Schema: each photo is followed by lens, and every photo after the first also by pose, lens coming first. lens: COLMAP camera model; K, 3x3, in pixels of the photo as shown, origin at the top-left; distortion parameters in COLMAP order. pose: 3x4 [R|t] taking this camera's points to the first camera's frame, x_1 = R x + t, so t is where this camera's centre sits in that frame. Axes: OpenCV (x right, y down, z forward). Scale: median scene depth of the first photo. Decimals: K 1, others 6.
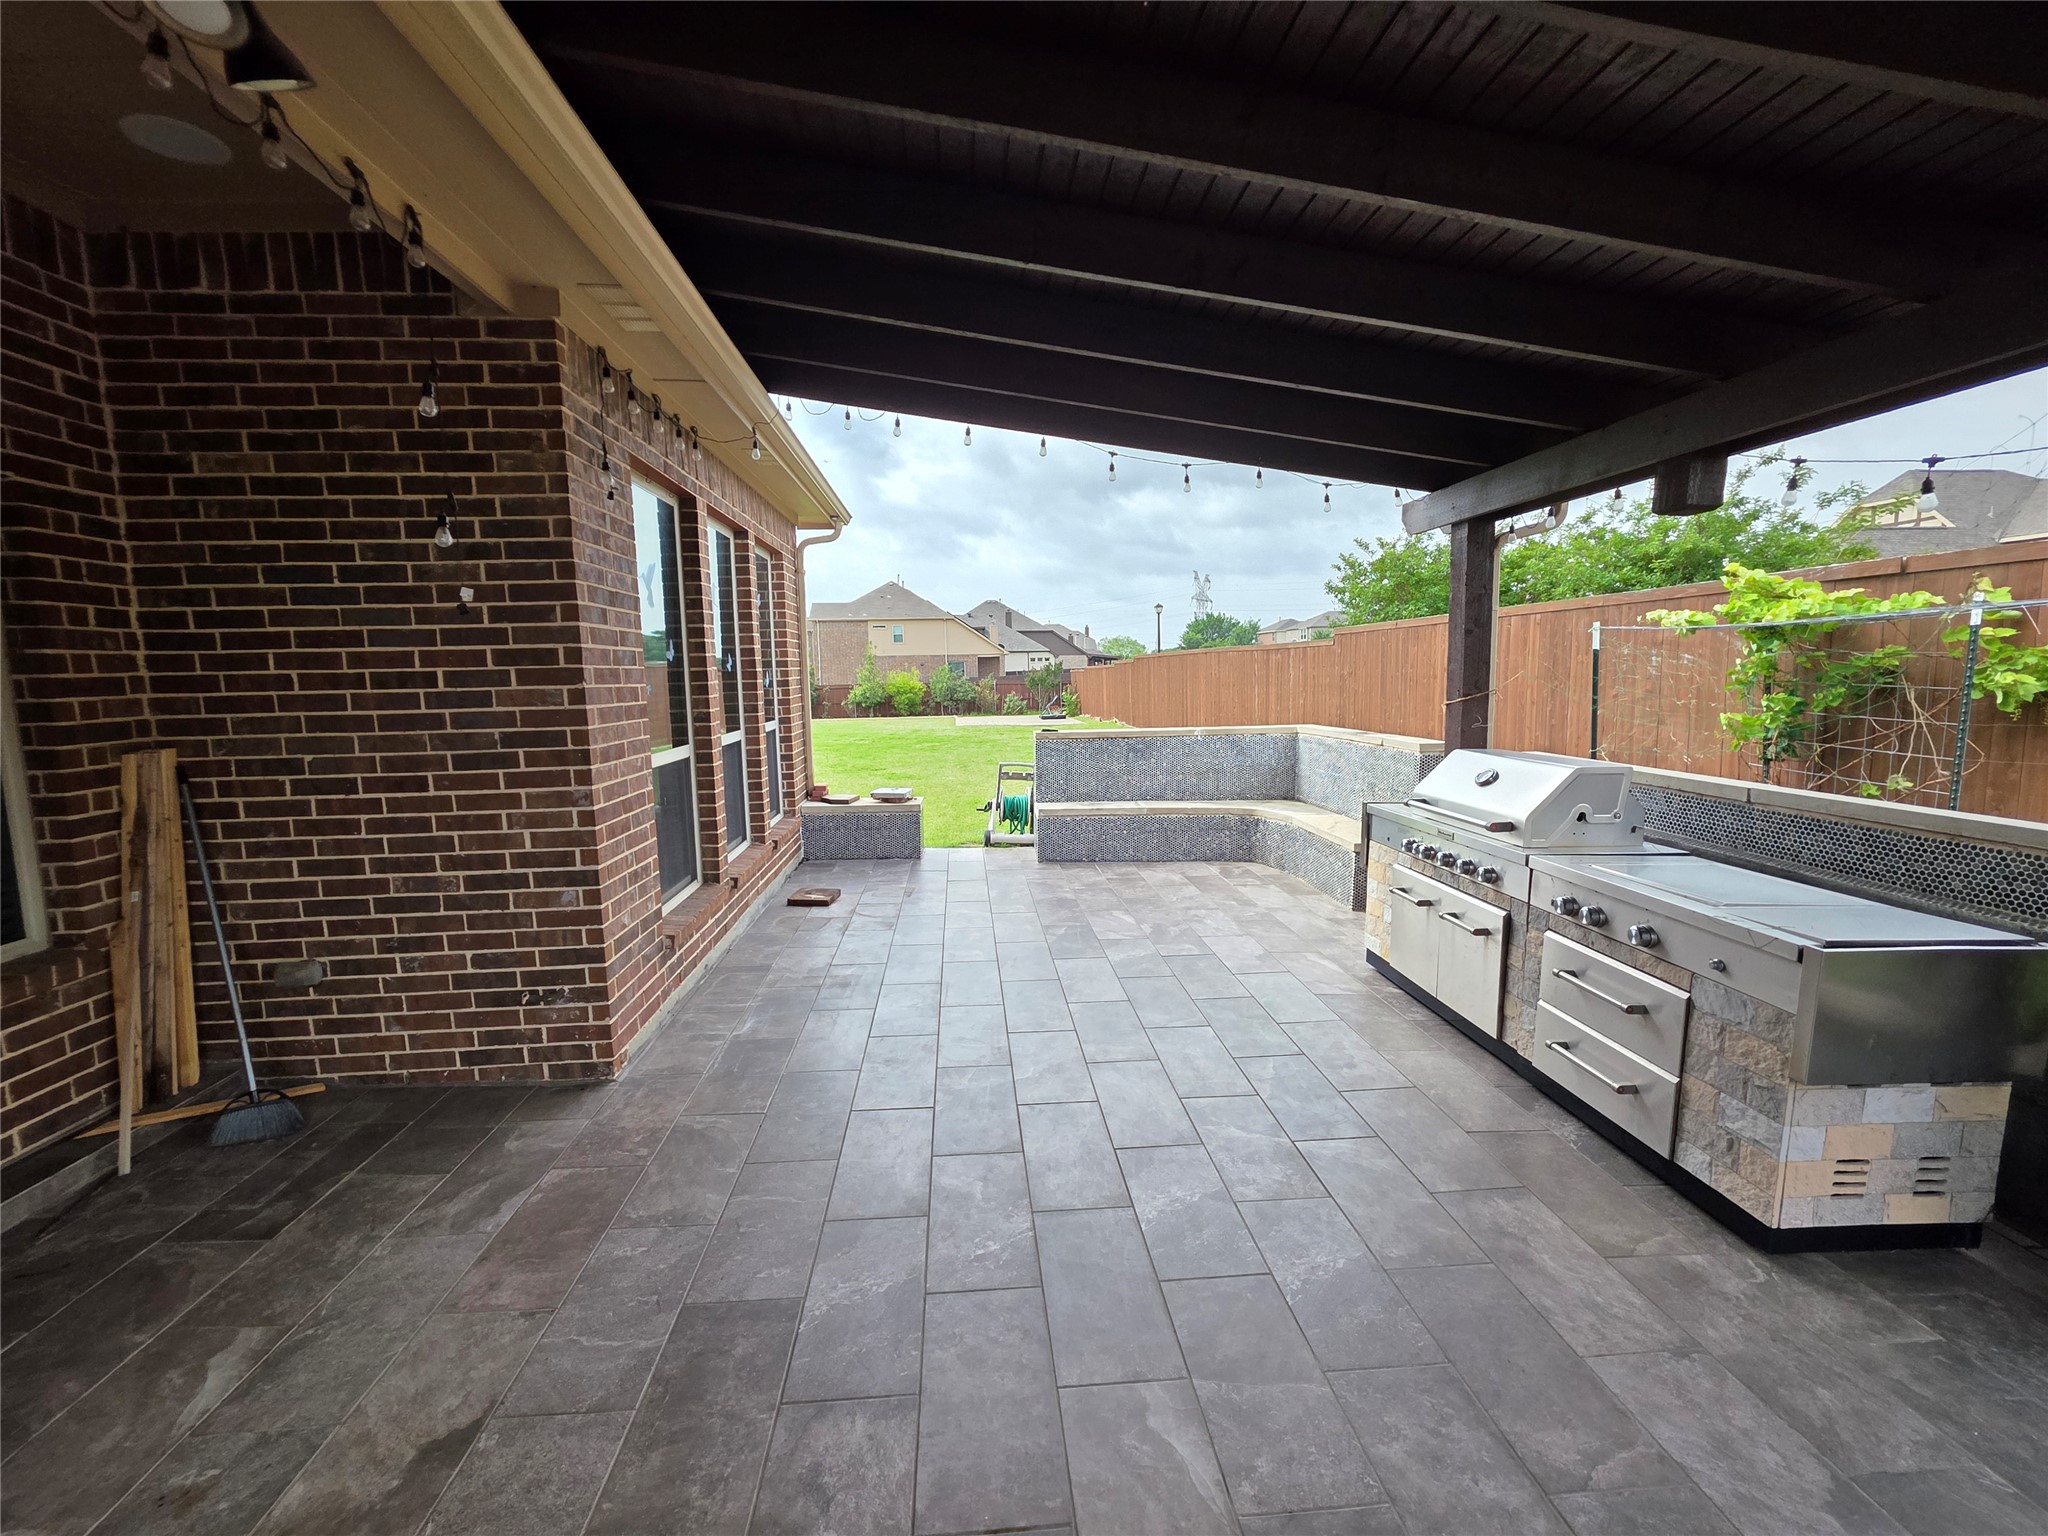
lens RADIAL K [[821.1, 0, 1021.6], [0, 821.1, 771.7], [0, 0, 1]] dist [0.002038, -0.000659]
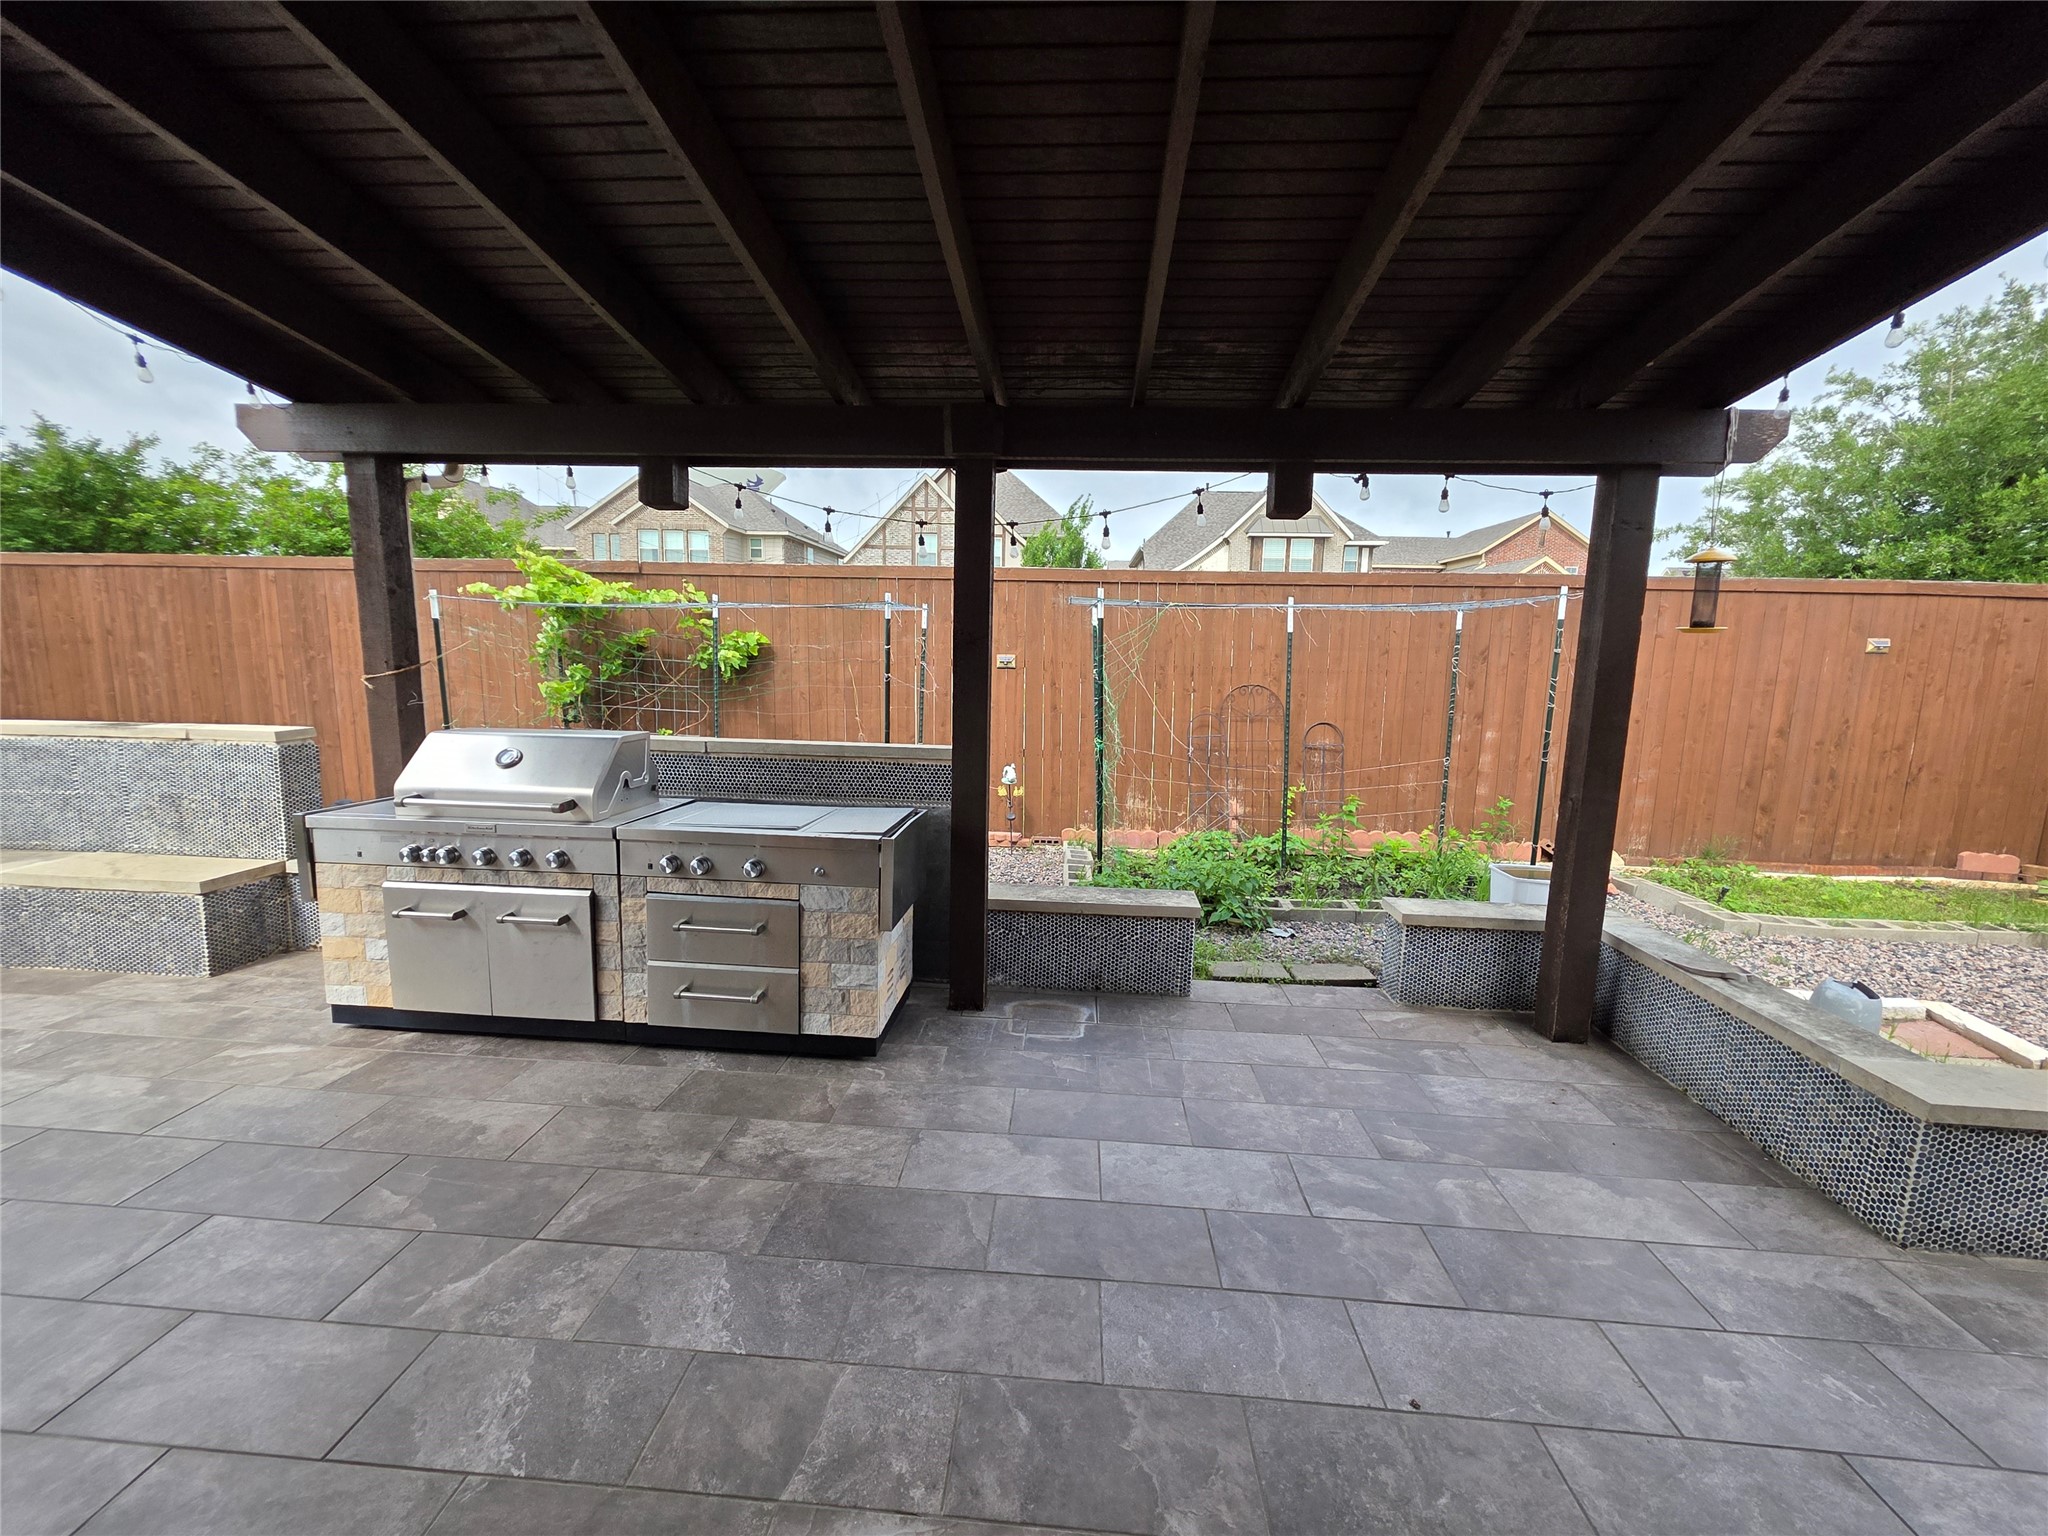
lens RADIAL K [[821.1, 0, 1024.3], [0, 821.1, 769.2], [0, 0, 1]] dist [0.002038, -0.000659]
pose [[0.143458, -0.125506, 0.981666, -0.163112], [0.094223, 0.989152, 0.112693, -0.019546], [-0.985161, 0.076329, 0.153728, 0.197115]]
